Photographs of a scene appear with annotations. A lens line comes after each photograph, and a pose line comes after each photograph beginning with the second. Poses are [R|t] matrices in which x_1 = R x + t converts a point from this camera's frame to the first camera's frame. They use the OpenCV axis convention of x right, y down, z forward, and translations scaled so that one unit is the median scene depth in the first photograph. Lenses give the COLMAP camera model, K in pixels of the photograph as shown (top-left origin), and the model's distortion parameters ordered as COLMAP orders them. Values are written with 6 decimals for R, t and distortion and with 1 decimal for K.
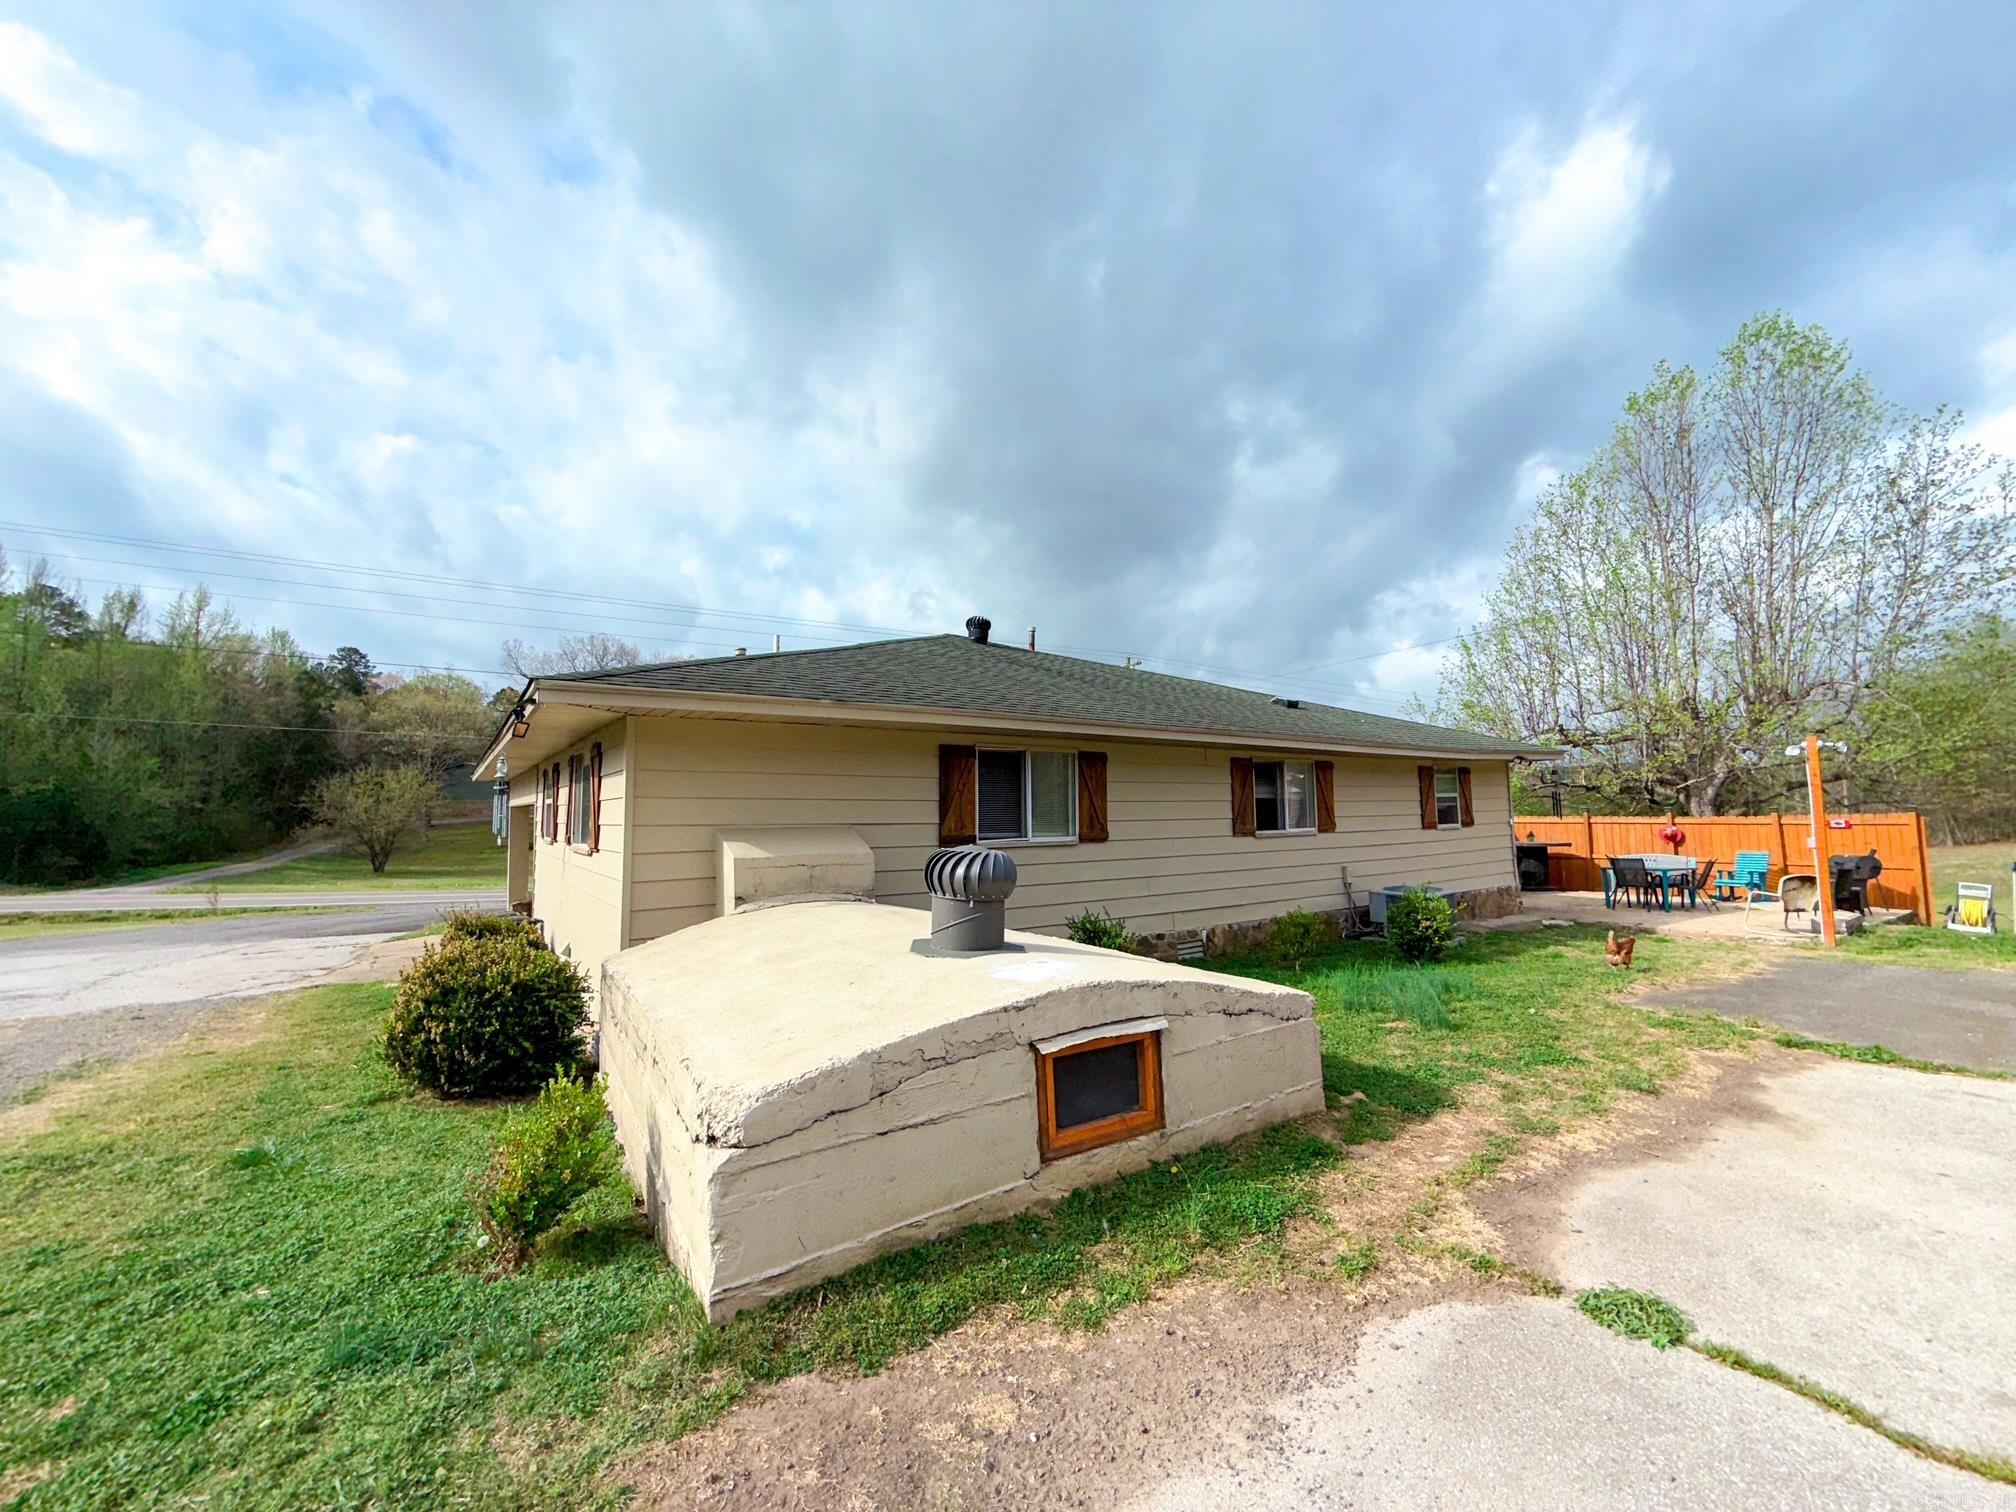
lens RADIAL K [[801.8, 0, 1000.7], [0, 801.8, 753.4], [0, 0, 1]] dist [-0.000876, 0.000216]
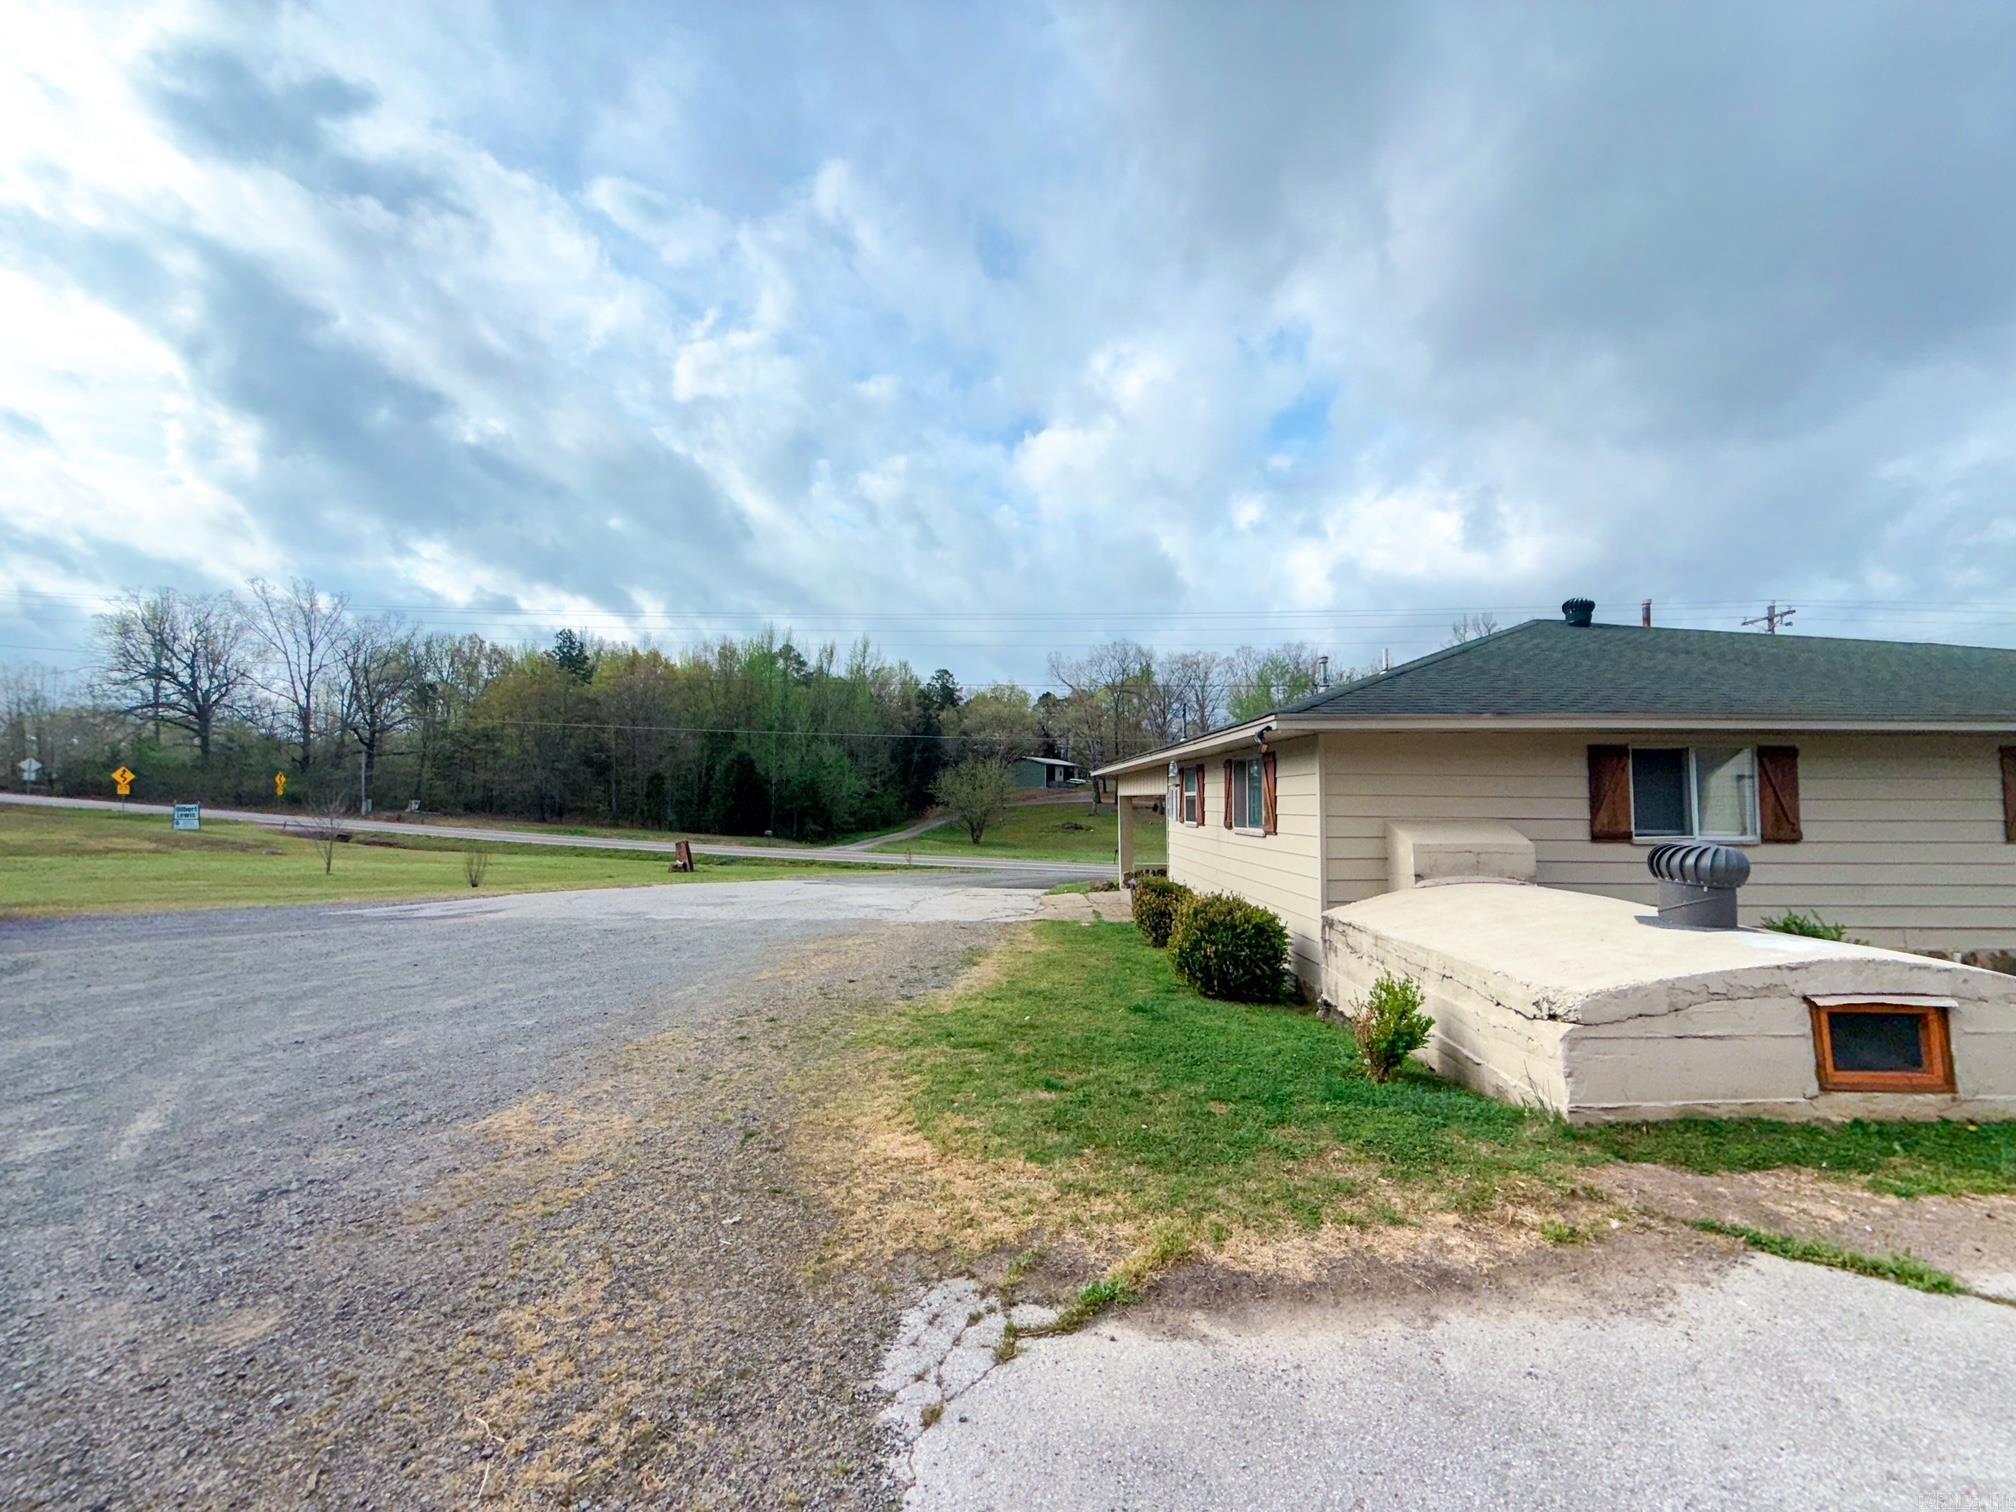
lens RADIAL K [[801.8, 0, 1000.7], [0, 801.8, 753.4], [0, 0, 1]] dist [-0.000876, 0.000216]
pose [[0.826164, -0.021671, -0.563012, -0.152306], [0.030671, 0.999508, 0.006534, -0.038966], [0.562594, -0.022667, 0.826423, -0.399554]]
